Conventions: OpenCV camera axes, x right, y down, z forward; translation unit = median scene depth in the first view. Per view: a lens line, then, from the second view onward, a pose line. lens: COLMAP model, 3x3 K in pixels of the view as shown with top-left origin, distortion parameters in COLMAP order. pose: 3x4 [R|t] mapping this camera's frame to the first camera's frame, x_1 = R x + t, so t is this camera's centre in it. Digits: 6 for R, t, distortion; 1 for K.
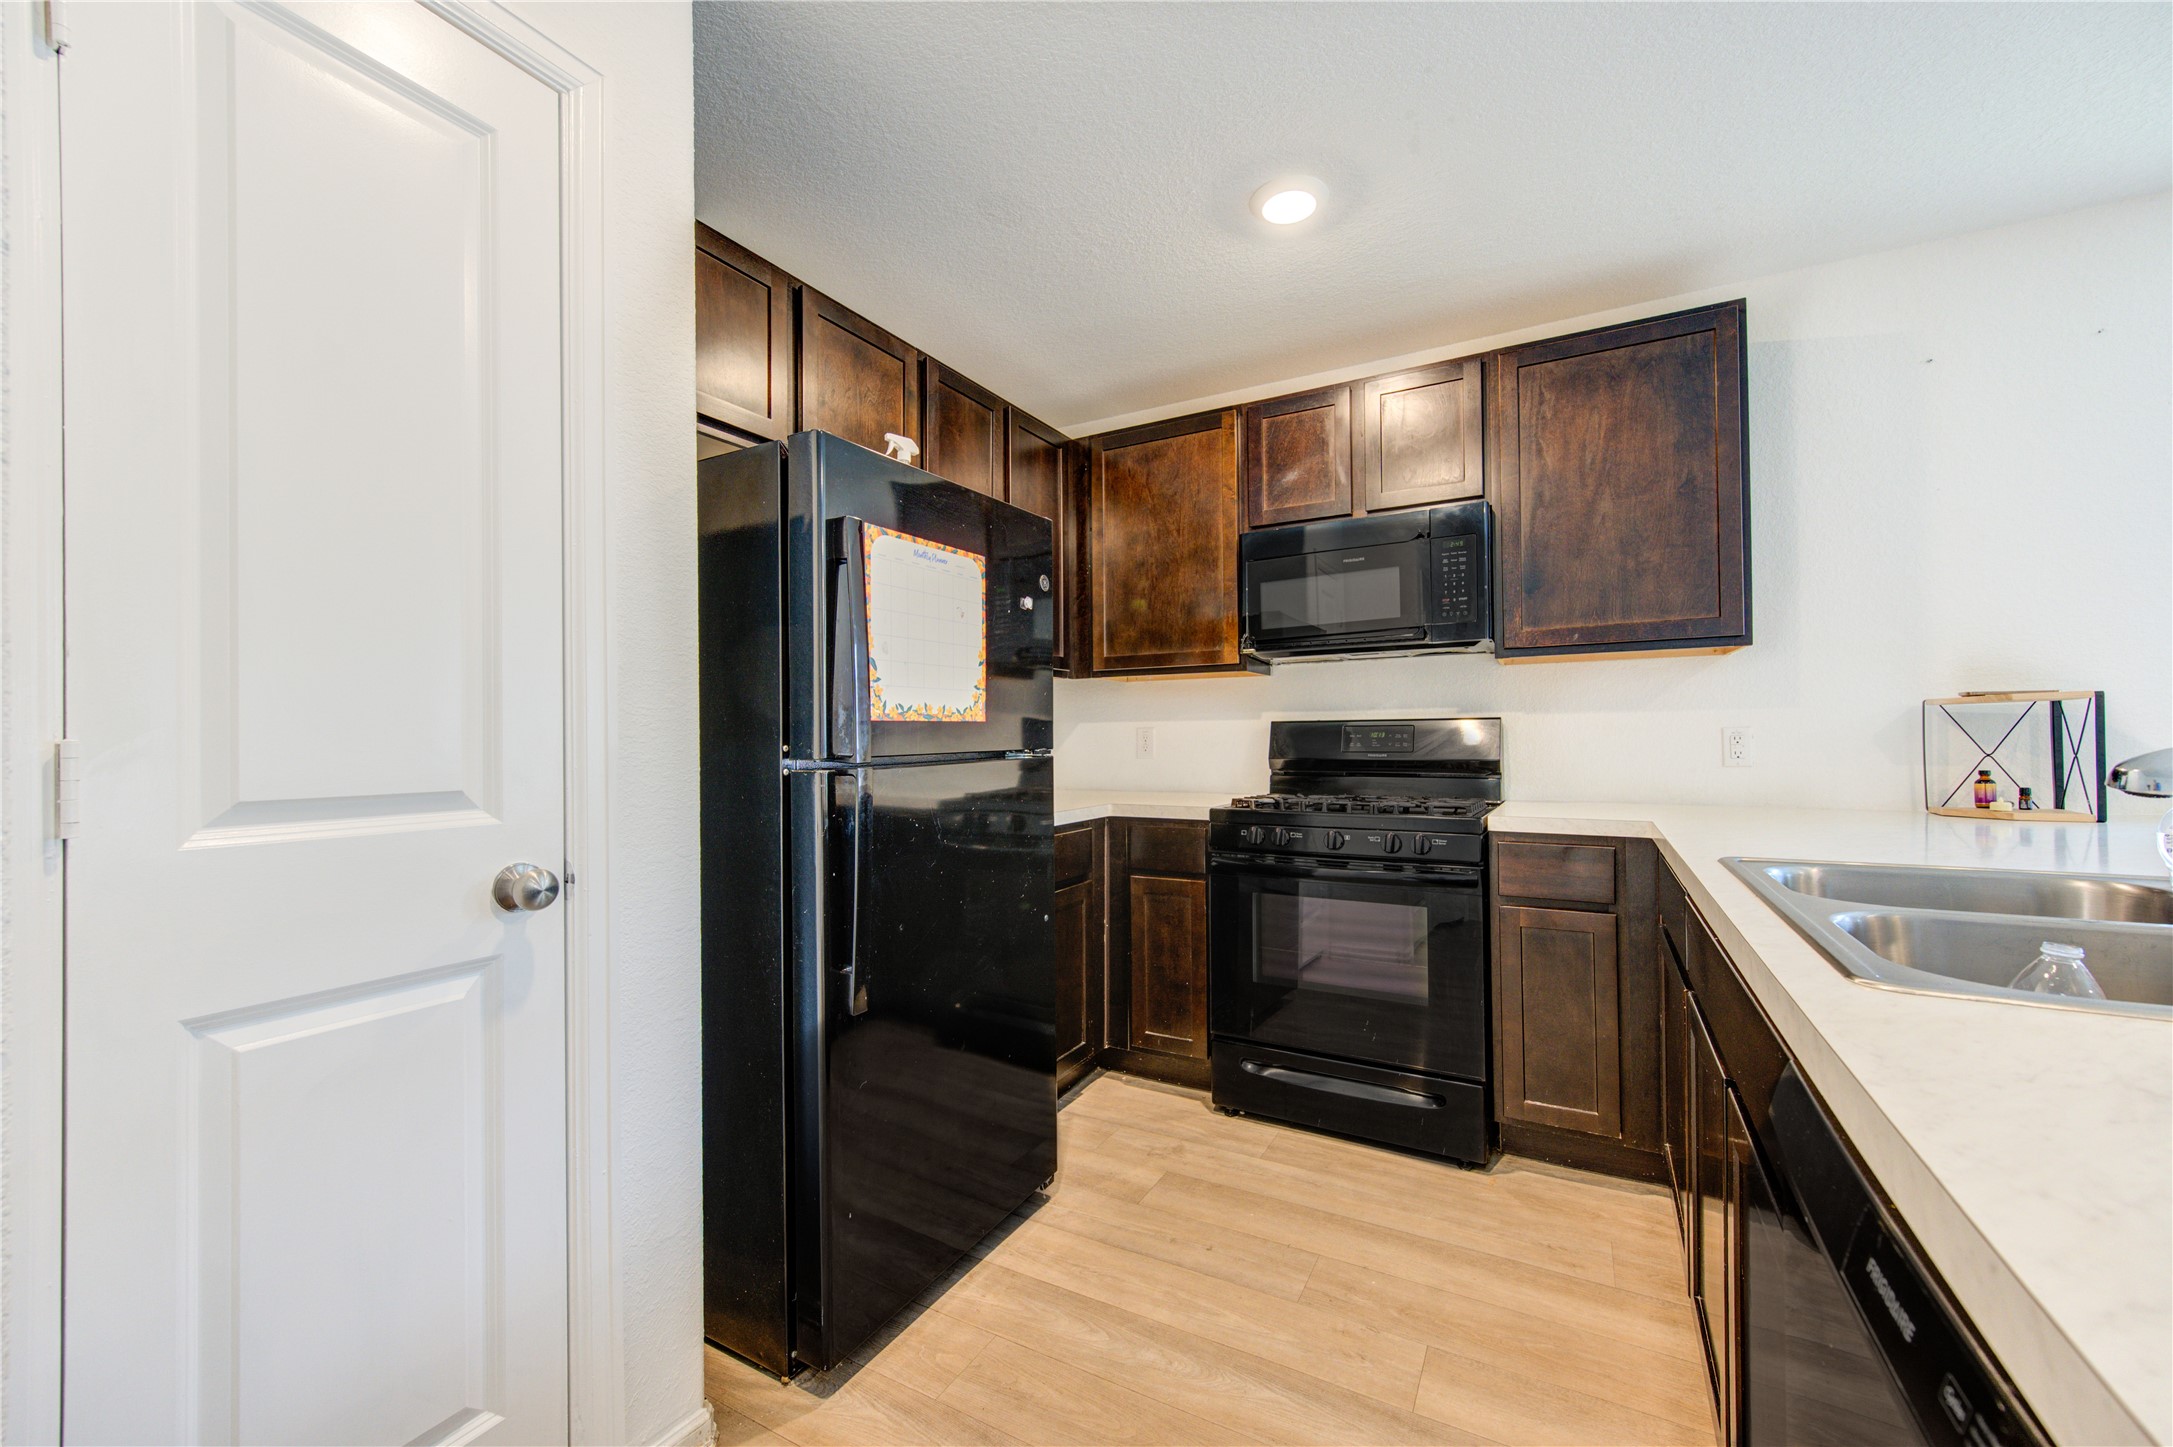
lens RADIAL K [[845.5, 0, 1092.5], [0, 845.5, 733.1], [0, 0, 1]] dist [0.000947, -0.000429]
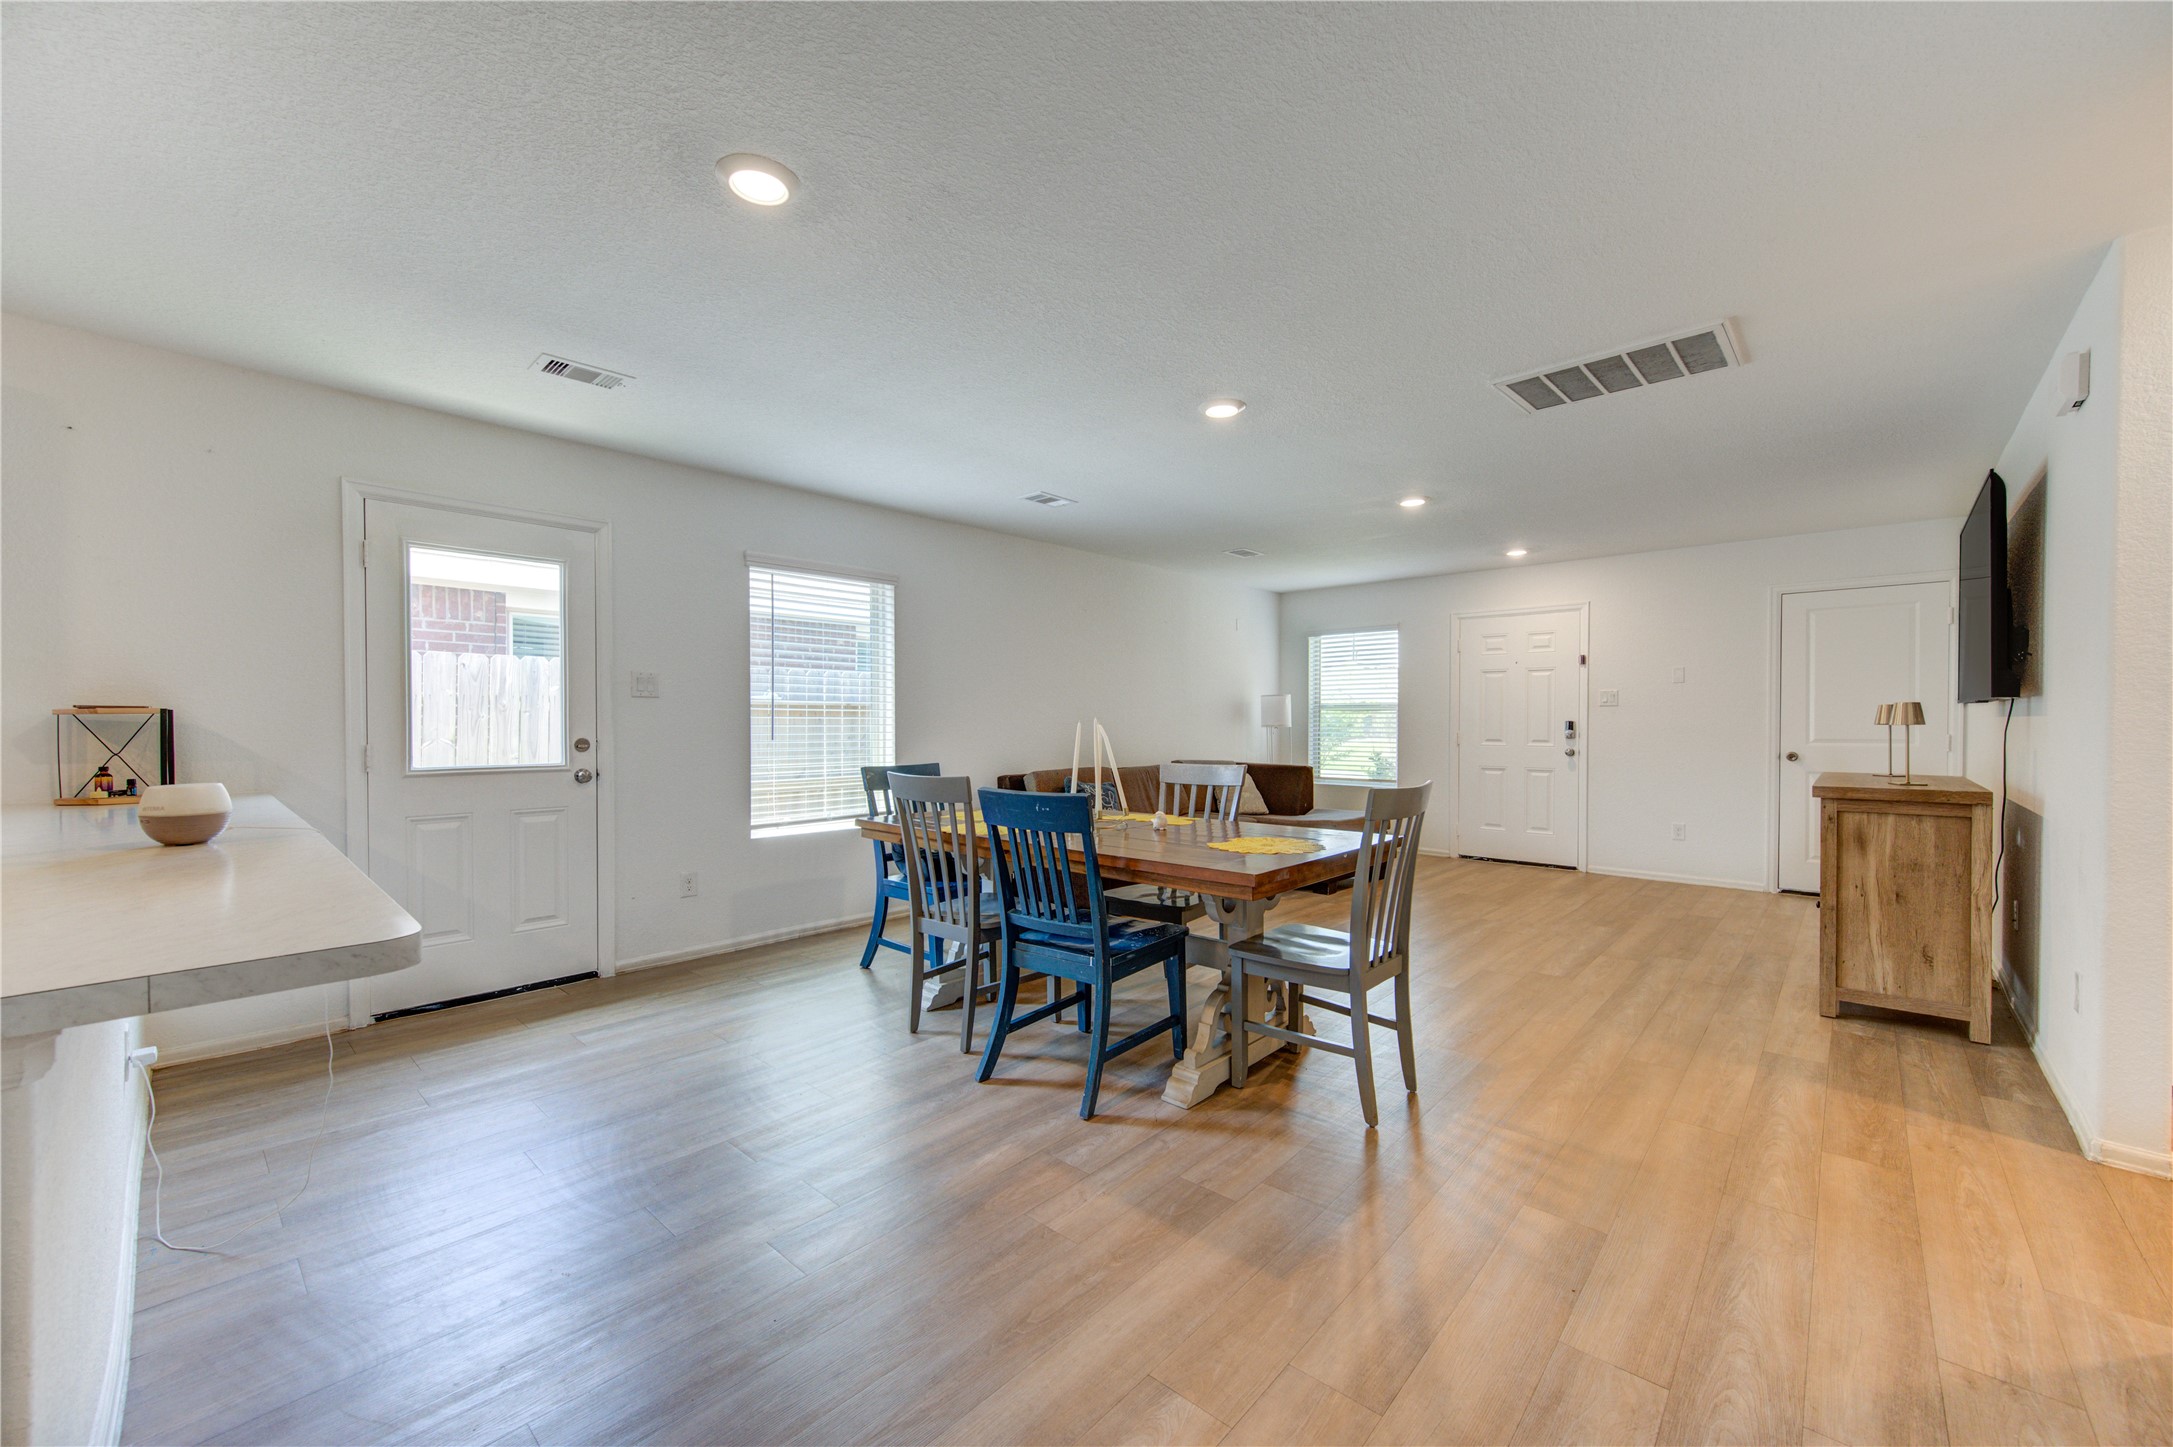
lens RADIAL K [[845.5, 0, 1092.5], [0, 845.5, 733.1], [0, 0, 1]] dist [0.000947, -0.000429]
pose [[0.224827, -0.004093, 0.974390, 0.144944], [-0.010005, 0.999929, 0.006509, -0.029811], [-0.974347, -0.011212, 0.224770, -0.702516]]
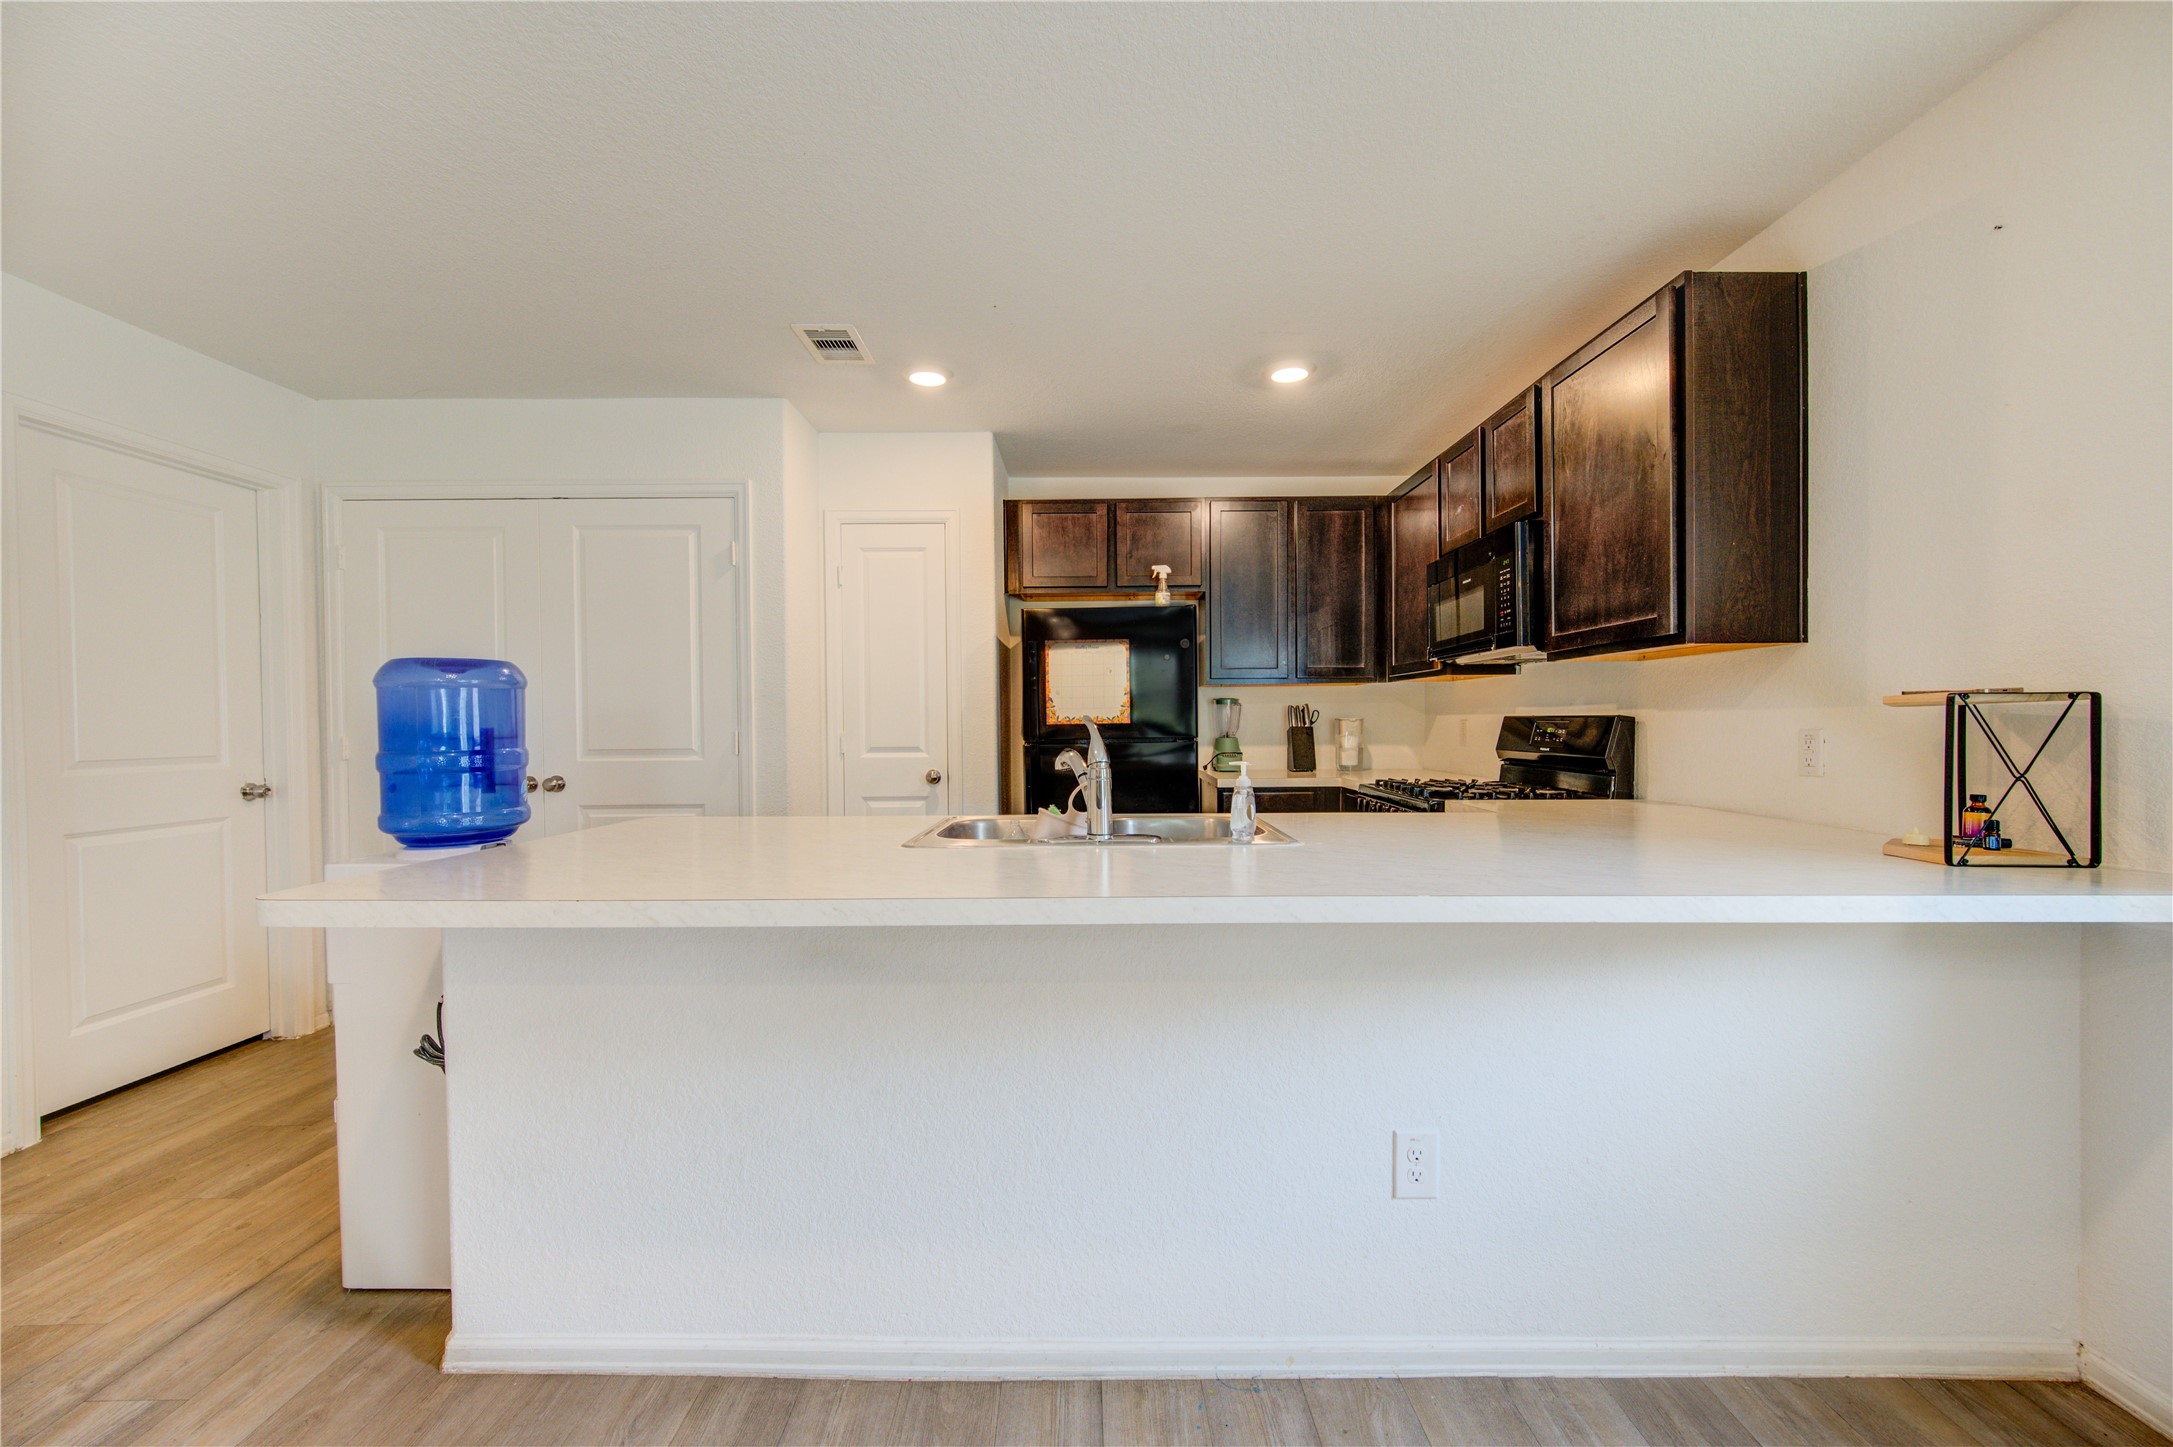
lens RADIAL K [[845.5, 0, 1092.5], [0, 845.5, 733.1], [0, 0, 1]] dist [0.000947, -0.000429]
pose [[0.491327, 0.018092, -0.870787, 1.258896], [0.008474, 0.999638, 0.025550, -0.033852], [0.870934, -0.019932, 0.490996, -0.035652]]
